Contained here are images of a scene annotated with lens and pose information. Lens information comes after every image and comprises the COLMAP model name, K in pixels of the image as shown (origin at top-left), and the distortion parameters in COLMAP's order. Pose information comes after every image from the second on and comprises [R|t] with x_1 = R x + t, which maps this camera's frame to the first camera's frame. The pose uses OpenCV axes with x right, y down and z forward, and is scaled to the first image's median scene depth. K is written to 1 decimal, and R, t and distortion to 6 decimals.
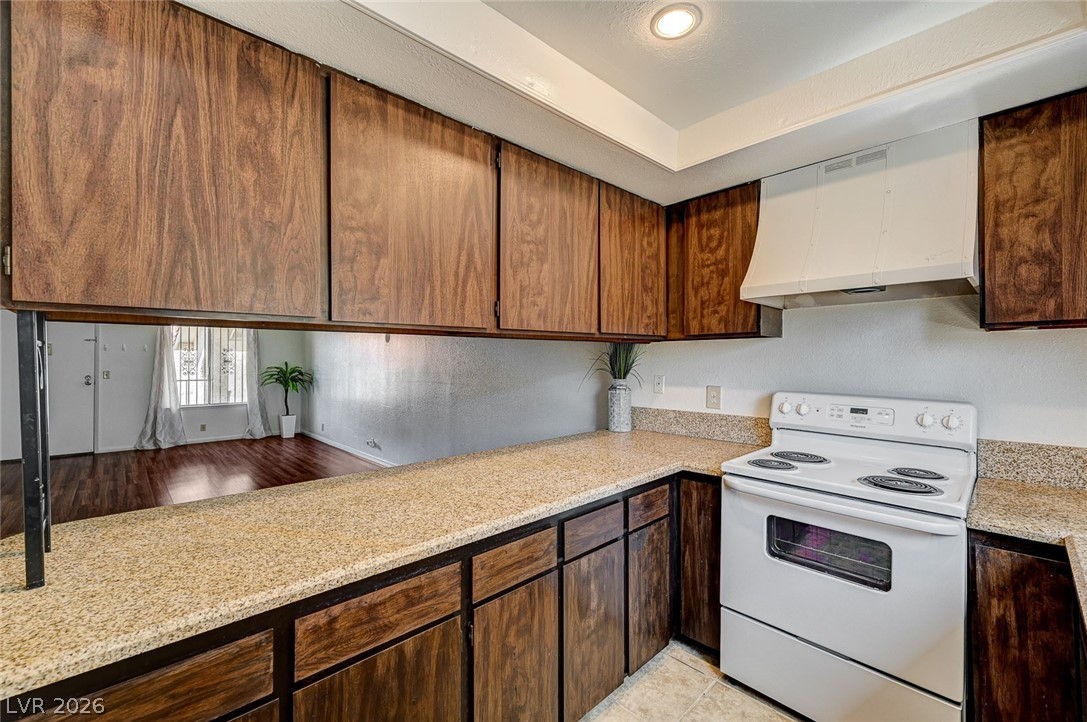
lens RADIAL K [[453.5, 0, 557.1], [0, 453.5, 358.8], [0, 0, 1]] dist [0.002863, 0.002145]
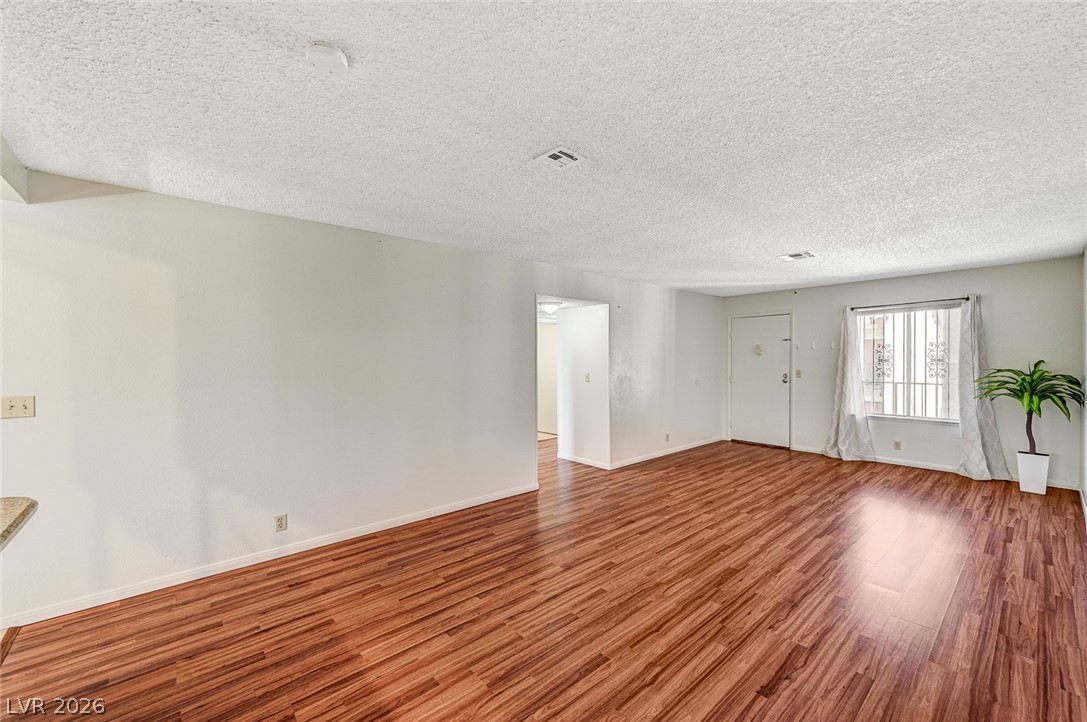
lens RADIAL K [[427.2, 0, 534.7], [0, 427.2, 376.4], [0, 0, 1]] dist [0.000257, 0.002488]
pose [[-0.087460, 0.034804, -0.995560, -0.057960], [0.013830, 0.999336, 0.033721, 0.003843], [0.996072, -0.010820, -0.087883, 2.011715]]
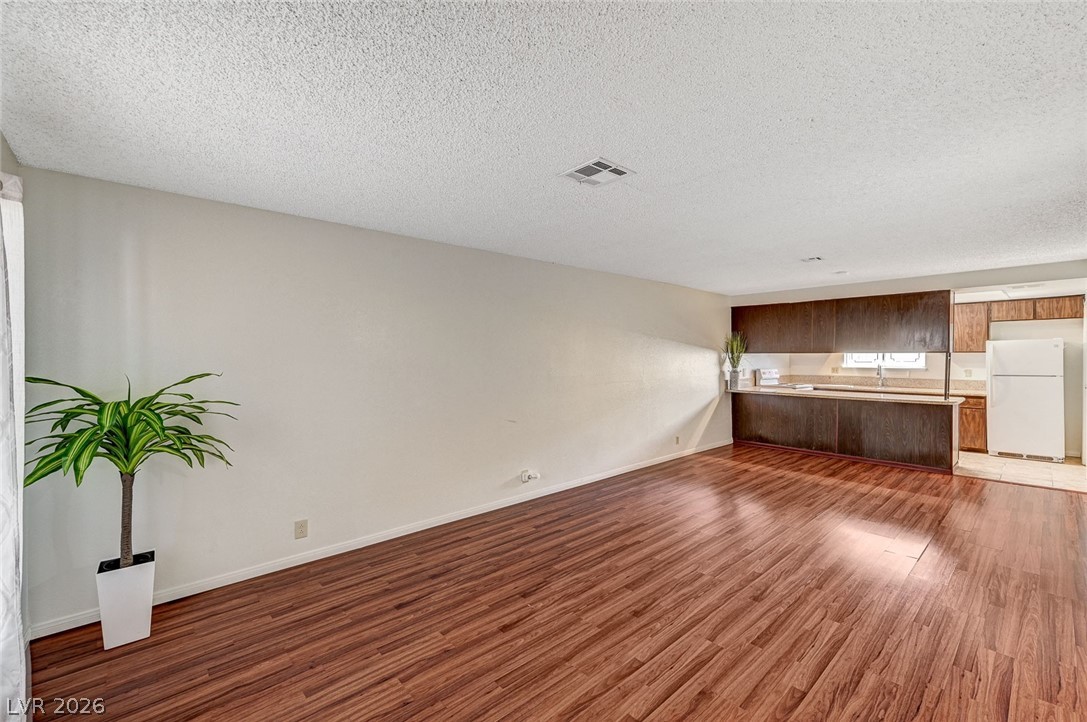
lens RADIAL K [[453.5, 0, 539.5], [0, 453.5, 363.9], [0, 0, 1]] dist [0.002863, 0.002145]
pose [[0.059343, -0.017192, 0.998090, -4.379257], [-0.002871, 0.999845, 0.017393, -0.026283], [-0.998234, -0.003897, 0.059285, 3.530729]]
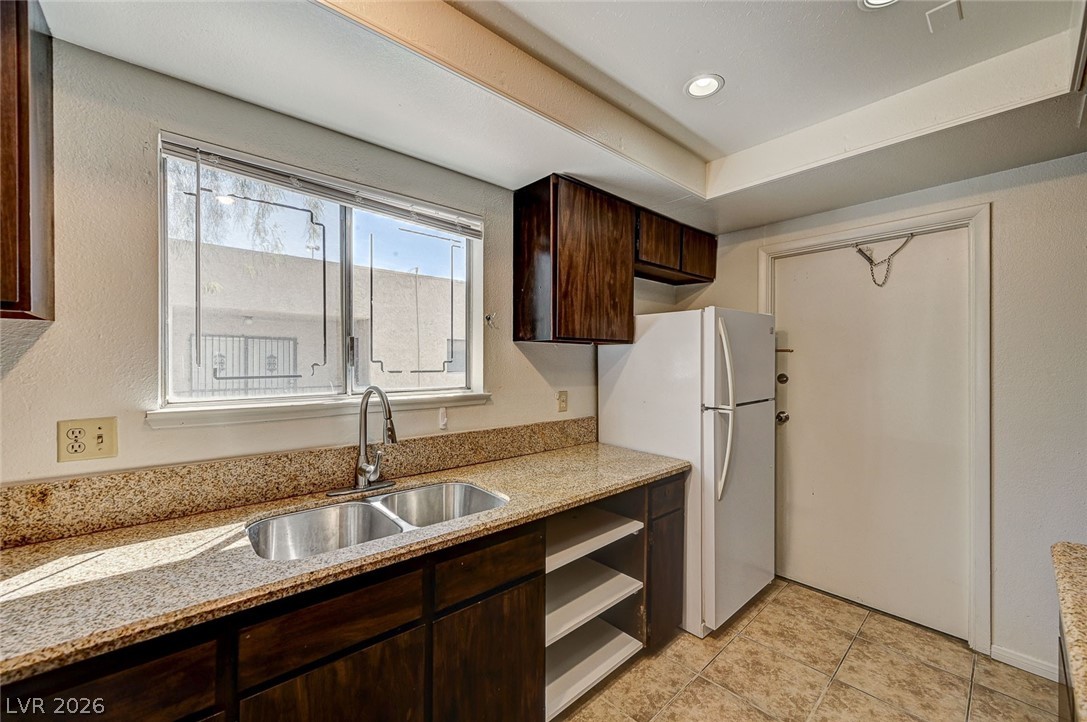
lens RADIAL K [[427.2, 0, 558.5], [0, 427.2, 367.5], [0, 0, 1]] dist [0.000257, 0.002488]
pose [[-0.999029, -0.001856, 0.044020, 0.217805], [-0.001567, 0.999977, 0.006601, 0.001839], [-0.044031, 0.006526, -0.999009, 1.132996]]
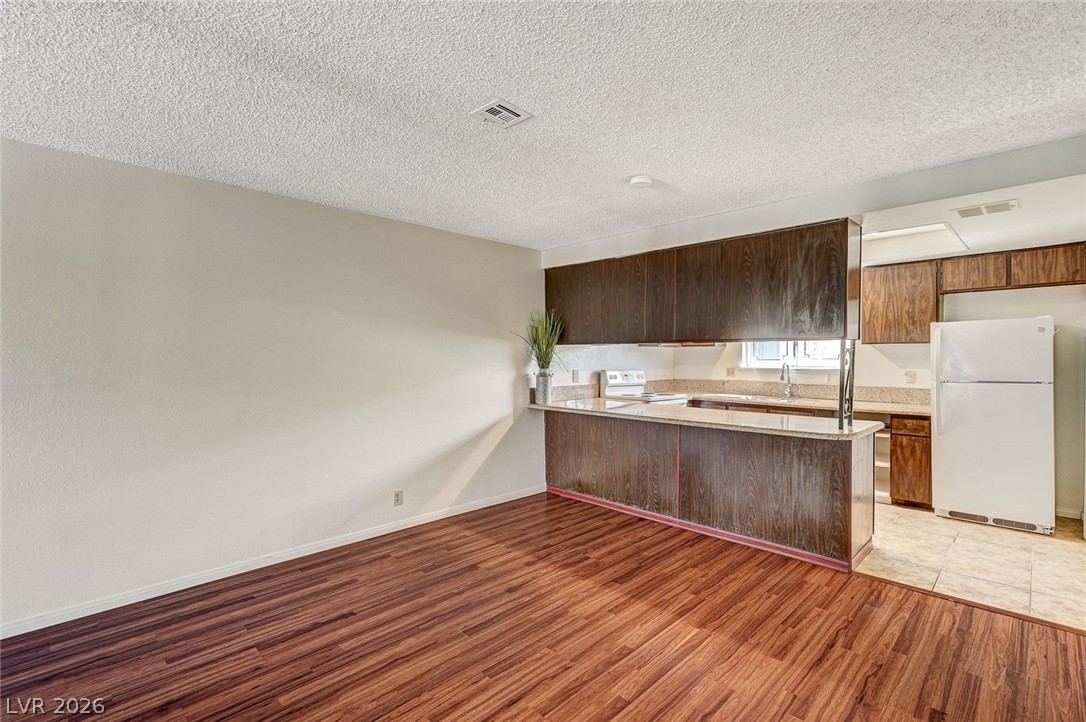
lens RADIAL K [[506.8, 0, 549.6], [0, 506.8, 362.4], [0, 0, 1]] dist [0.034937, 0.000203]
pose [[-0.011707, -0.012130, 0.999858, -2.820182], [-0.003427, 0.999921, 0.012091, 0.010923], [-0.999926, -0.003285, -0.011747, 1.863976]]
